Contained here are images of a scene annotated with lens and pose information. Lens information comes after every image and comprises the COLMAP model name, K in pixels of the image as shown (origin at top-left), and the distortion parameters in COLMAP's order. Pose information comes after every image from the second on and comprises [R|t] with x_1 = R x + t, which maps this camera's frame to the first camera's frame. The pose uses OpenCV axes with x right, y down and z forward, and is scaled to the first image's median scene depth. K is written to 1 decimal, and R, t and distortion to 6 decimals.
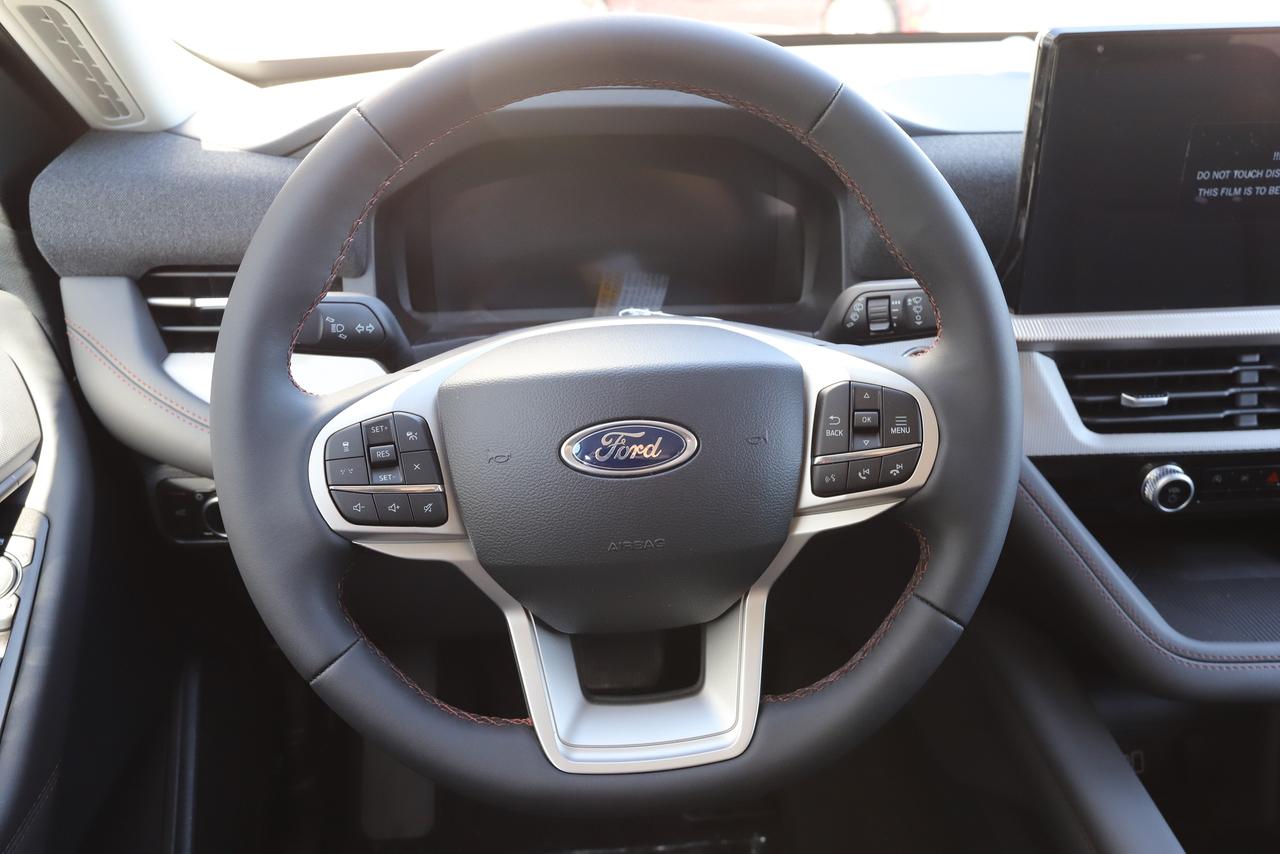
lens RADIAL K [[1028.4, 0, 640.0], [0, 1028.4, 427.0], [0, 0, 1]] dist [-0.029504, 0.013535]
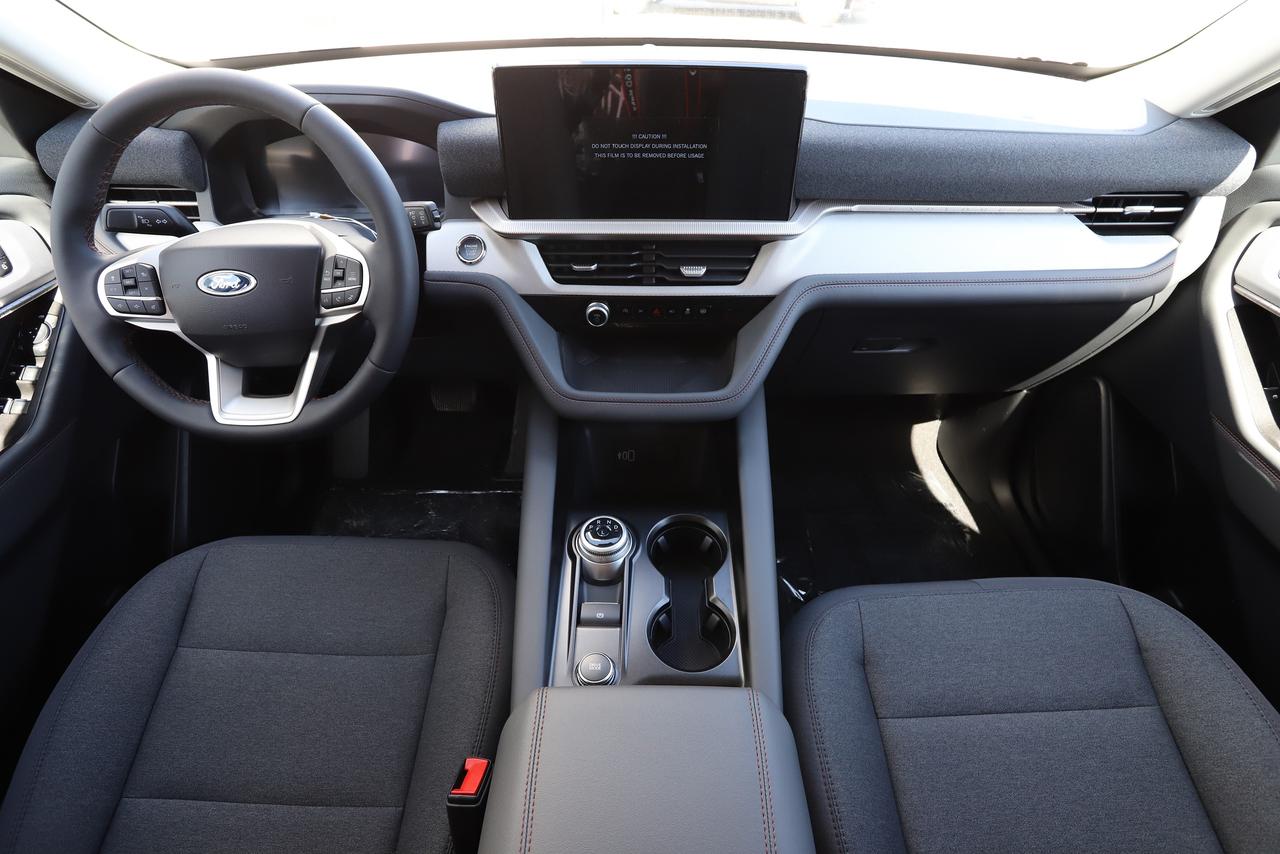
lens RADIAL K [[611.1, 0, 640.0], [0, 611.1, 427.0], [0, 0, 1]] dist [-0.032605, 0.000564]
pose [[0.996530, 0.056792, -0.060845, 0.920666], [-0.039750, 0.967021, 0.251575, -0.038616], [0.073126, -0.248283, 0.965923, -0.256617]]
